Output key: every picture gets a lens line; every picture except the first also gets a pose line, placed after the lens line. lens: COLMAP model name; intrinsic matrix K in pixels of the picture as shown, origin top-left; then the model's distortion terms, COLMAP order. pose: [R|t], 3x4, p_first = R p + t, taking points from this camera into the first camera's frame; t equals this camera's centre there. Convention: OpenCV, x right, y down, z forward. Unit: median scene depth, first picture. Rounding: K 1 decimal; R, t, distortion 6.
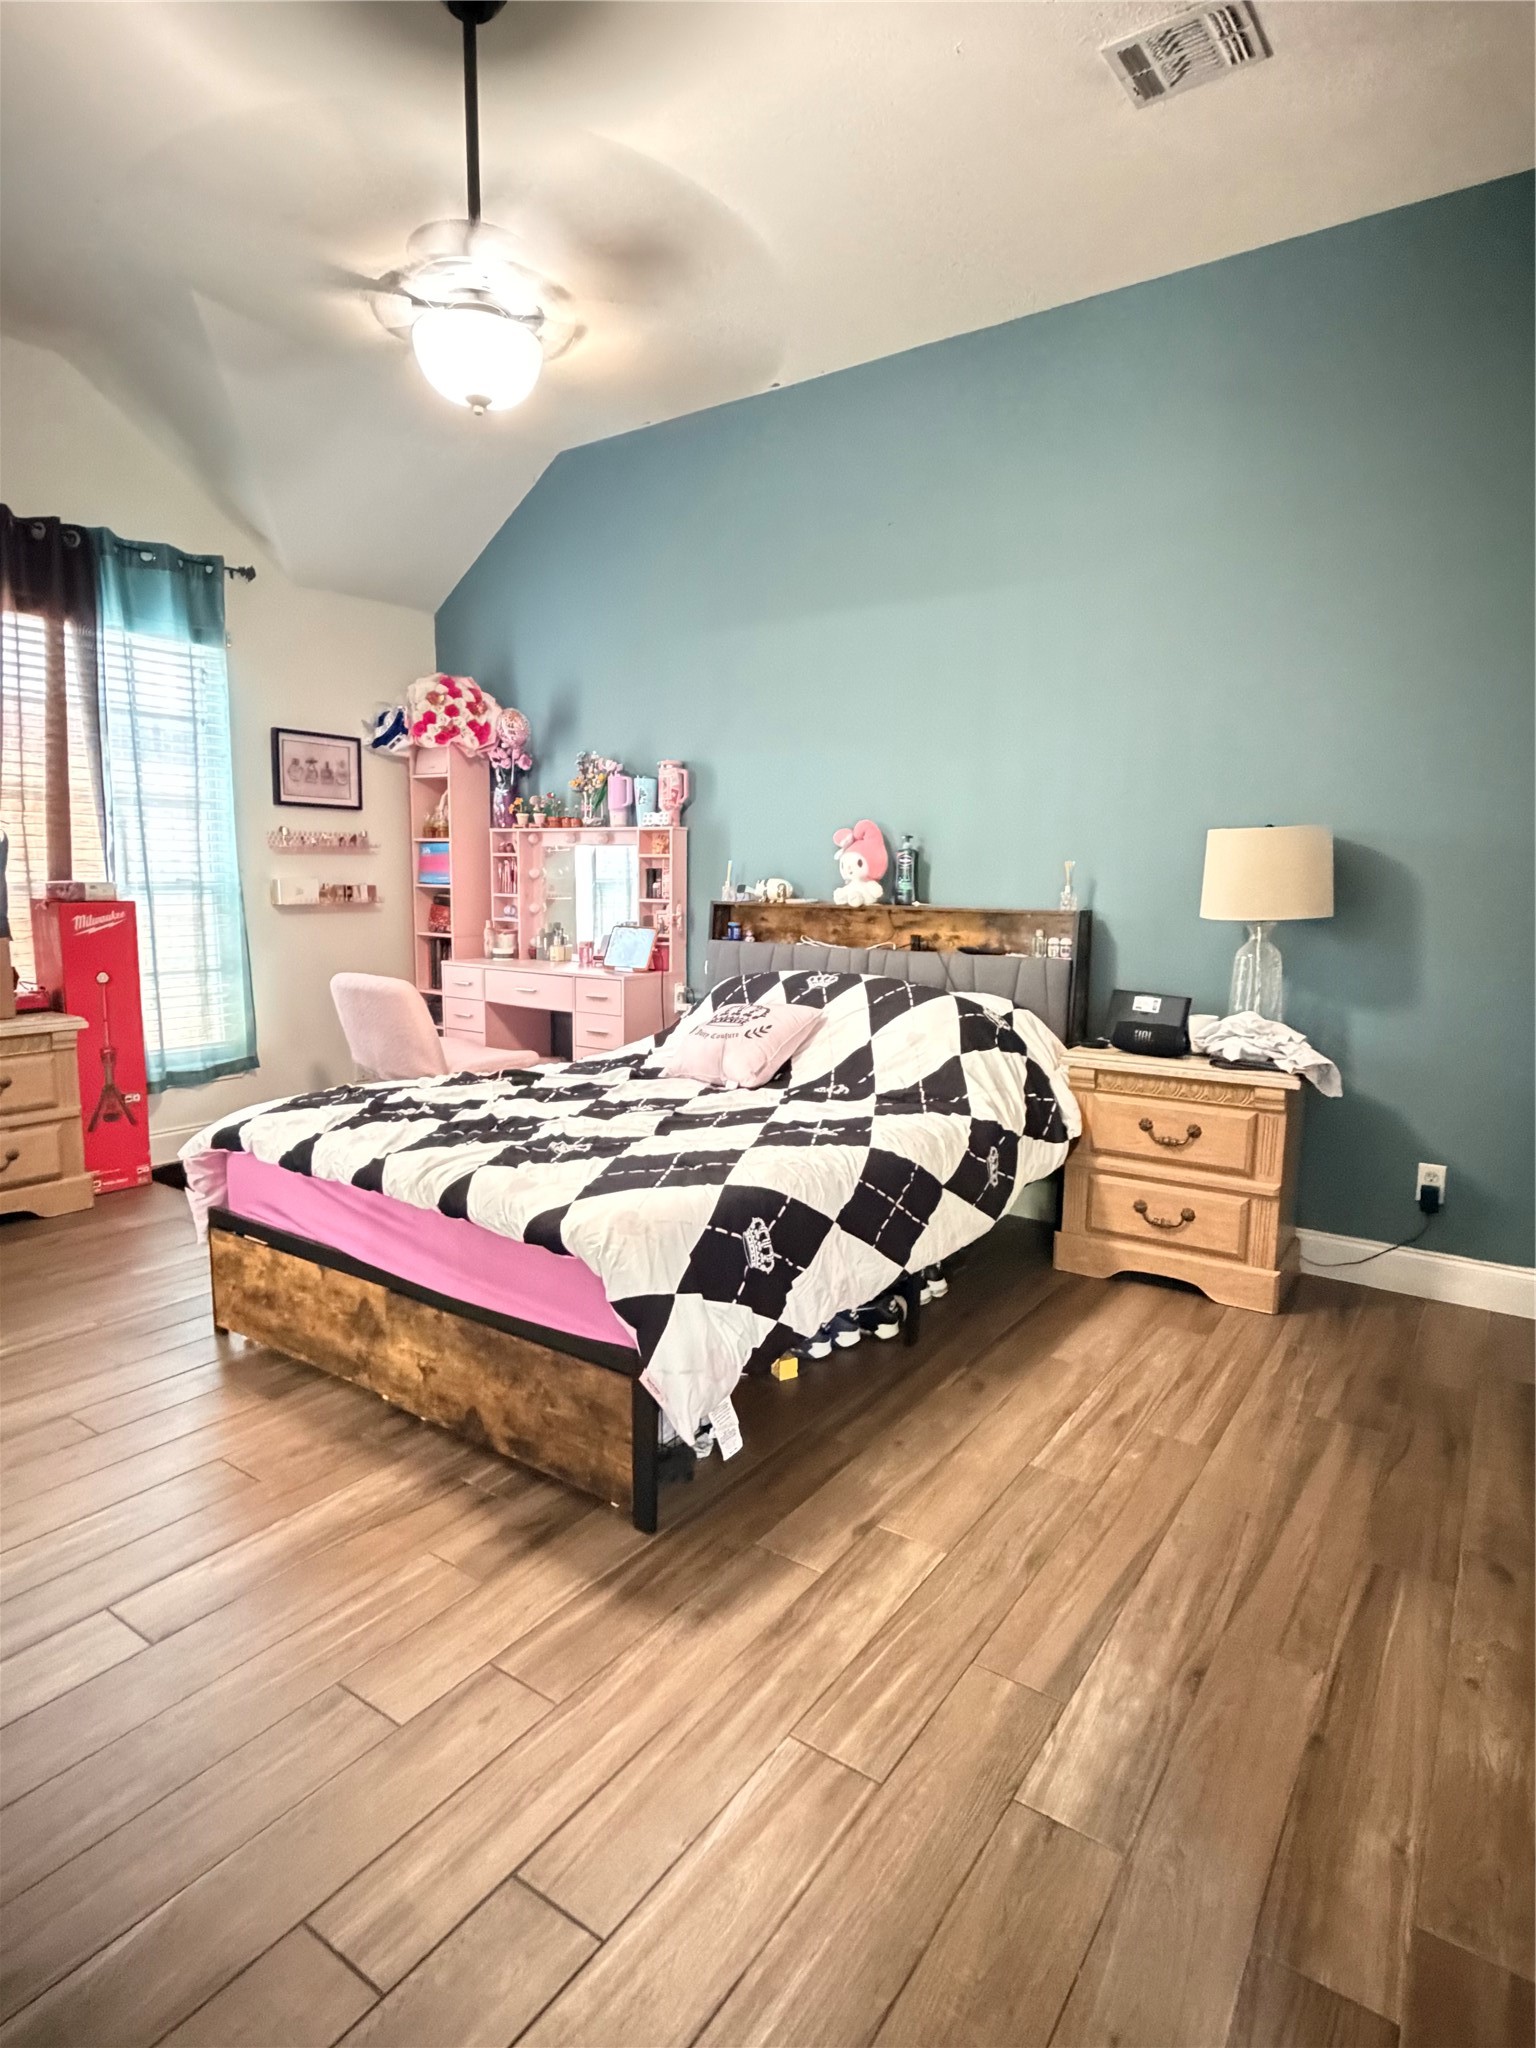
lens RADIAL K [[1111.9, 0, 768.0], [0, 1111.9, 1024.0], [0, 0, 1]] dist [0.000787, 0.000169]
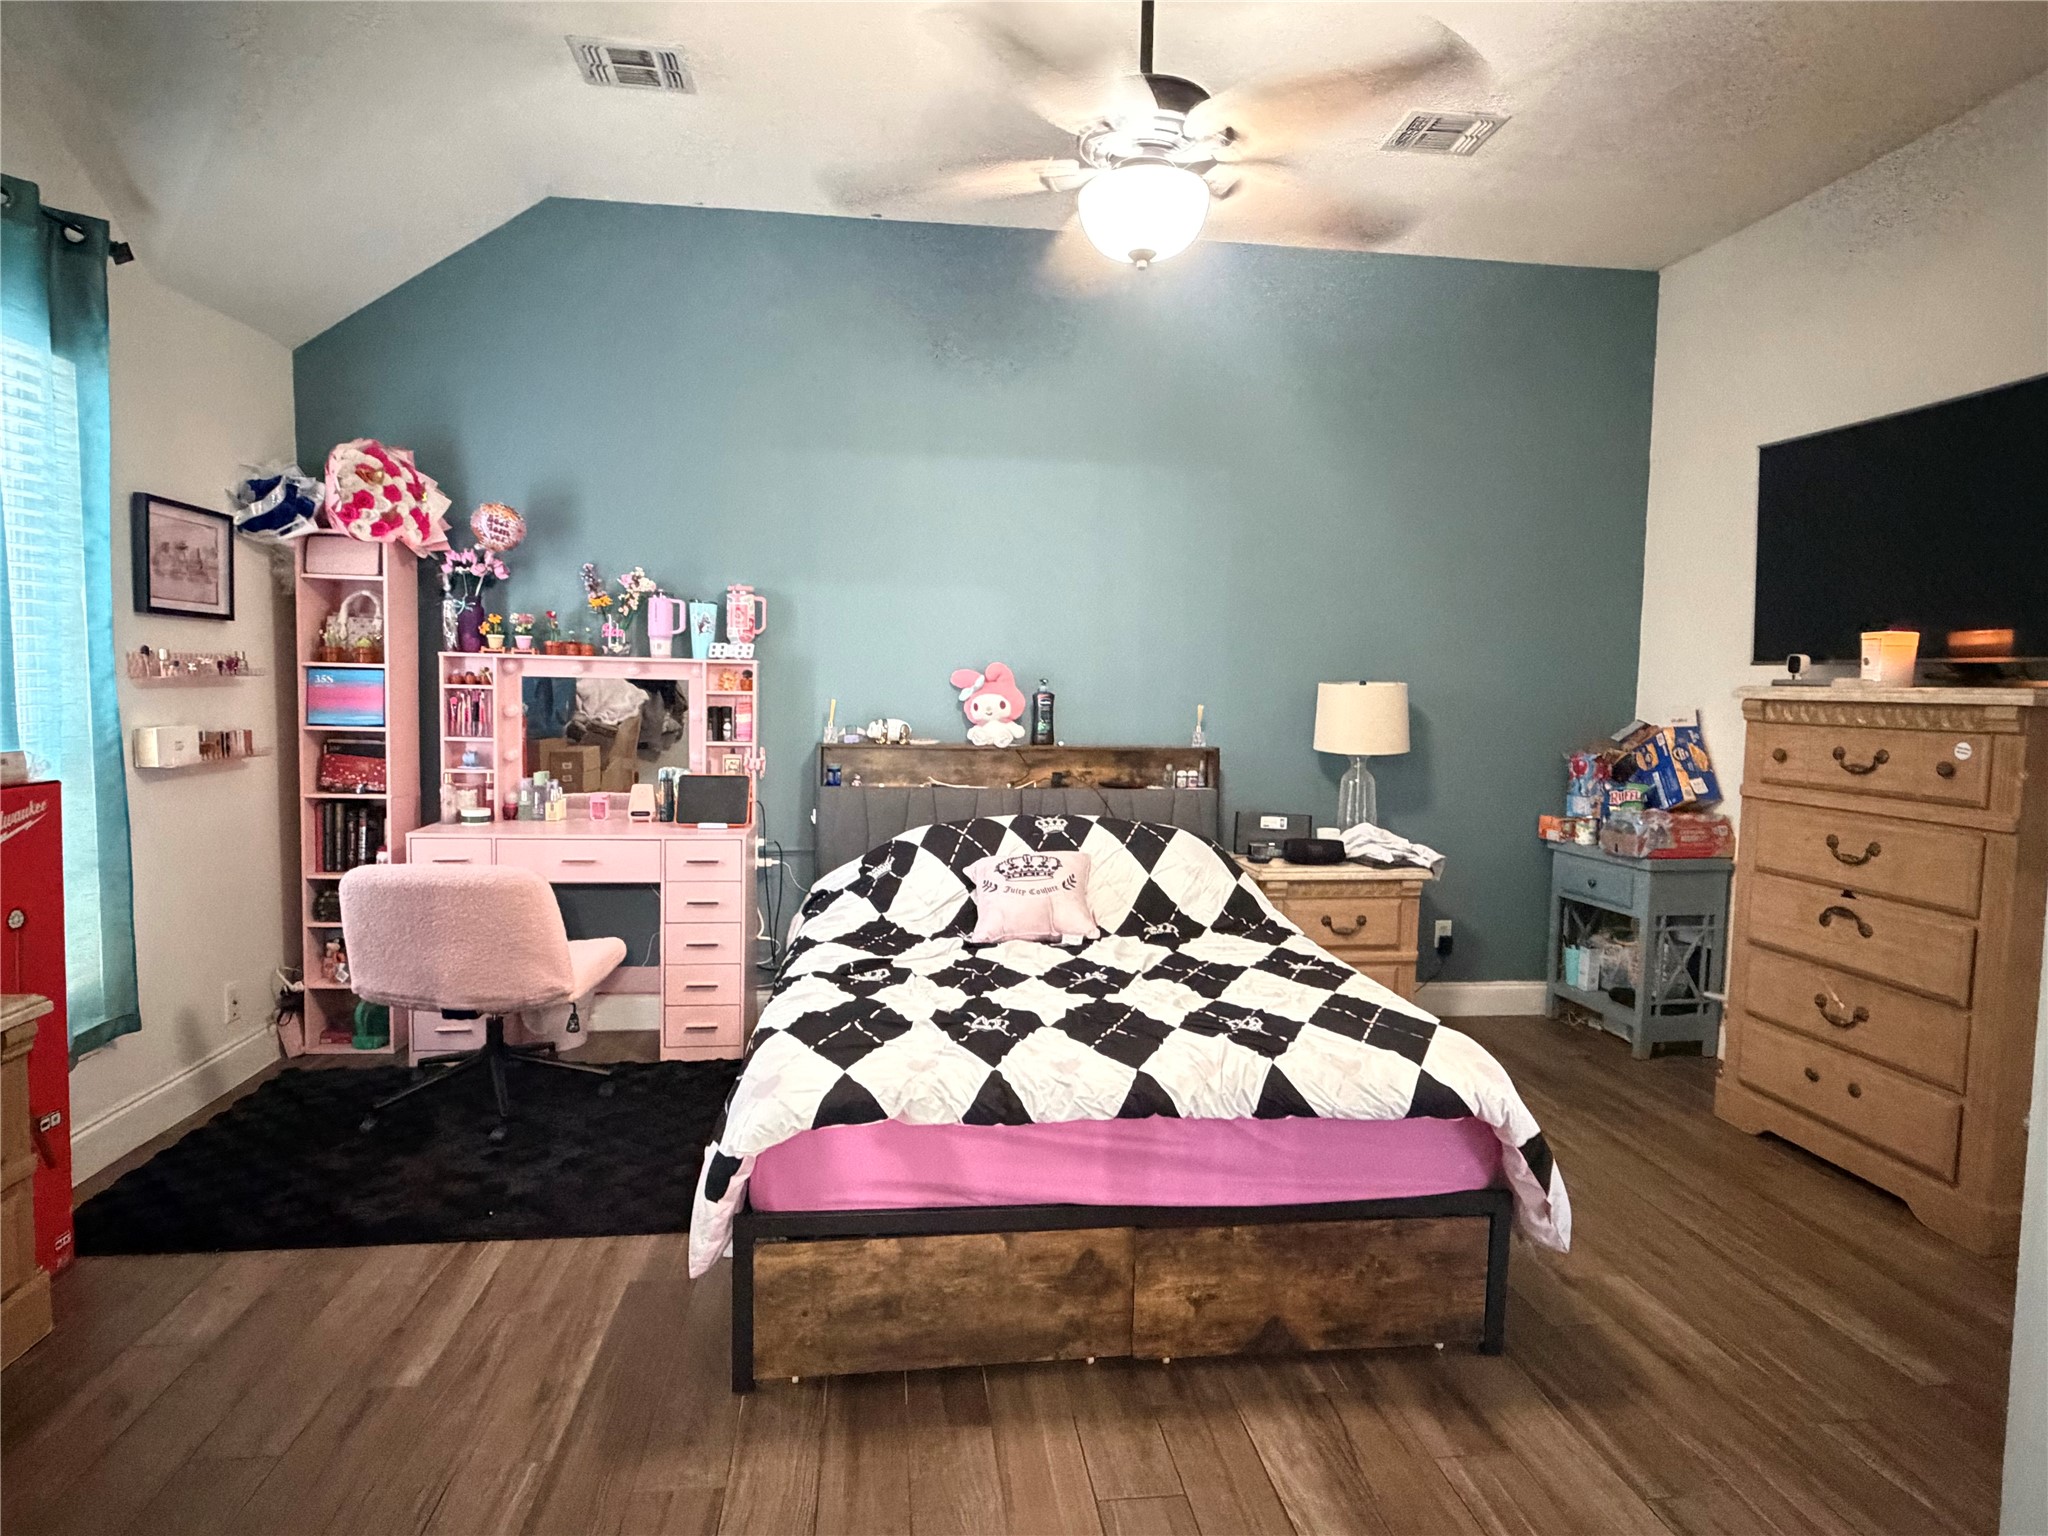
lens RADIAL K [[1103.5, 0, 1021.1], [0, 1103.5, 768.2], [0, 0, 1]] dist [0.001374, -0.000766]
pose [[0.743903, -0.047981, 0.666563, -0.594260], [0.077434, 0.996890, -0.014660, -0.071566], [-0.663786, 0.062520, 0.745305, 0.237923]]
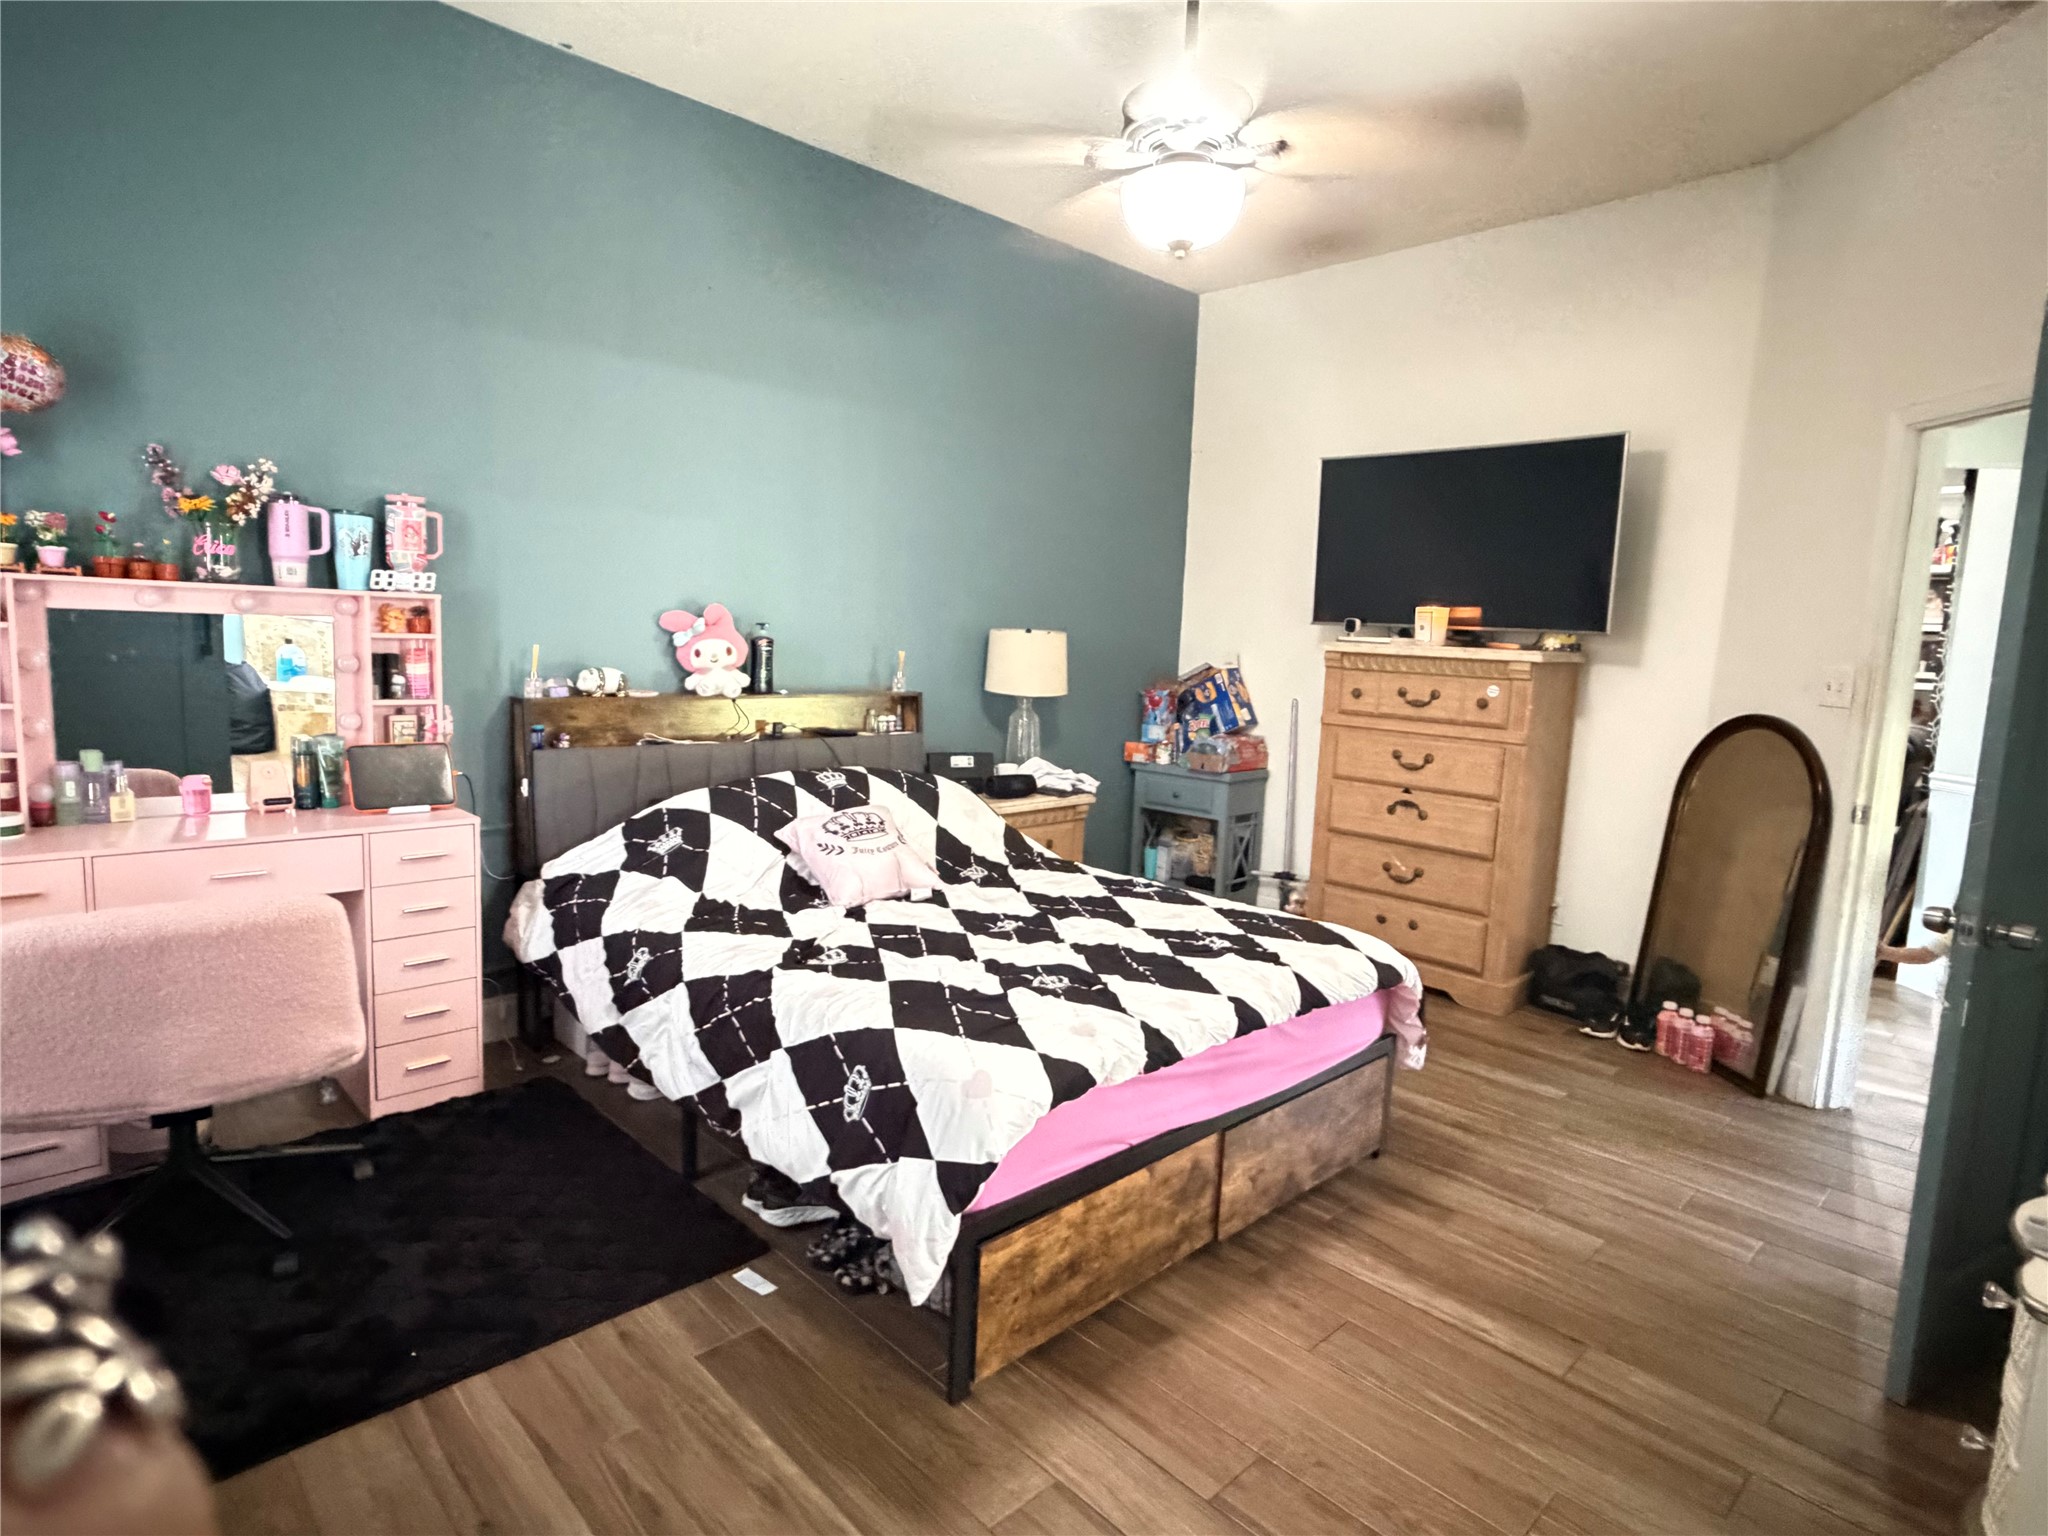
lens RADIAL K [[1103.5, 0, 1021.1], [0, 1103.5, 768.2], [0, 0, 1]] dist [0.001374, -0.000766]
pose [[0.197191, -0.128155, 0.971953, -0.798940], [0.090341, 0.989576, 0.112150, -0.131188], [-0.976194, 0.065692, 0.206713, 0.581522]]
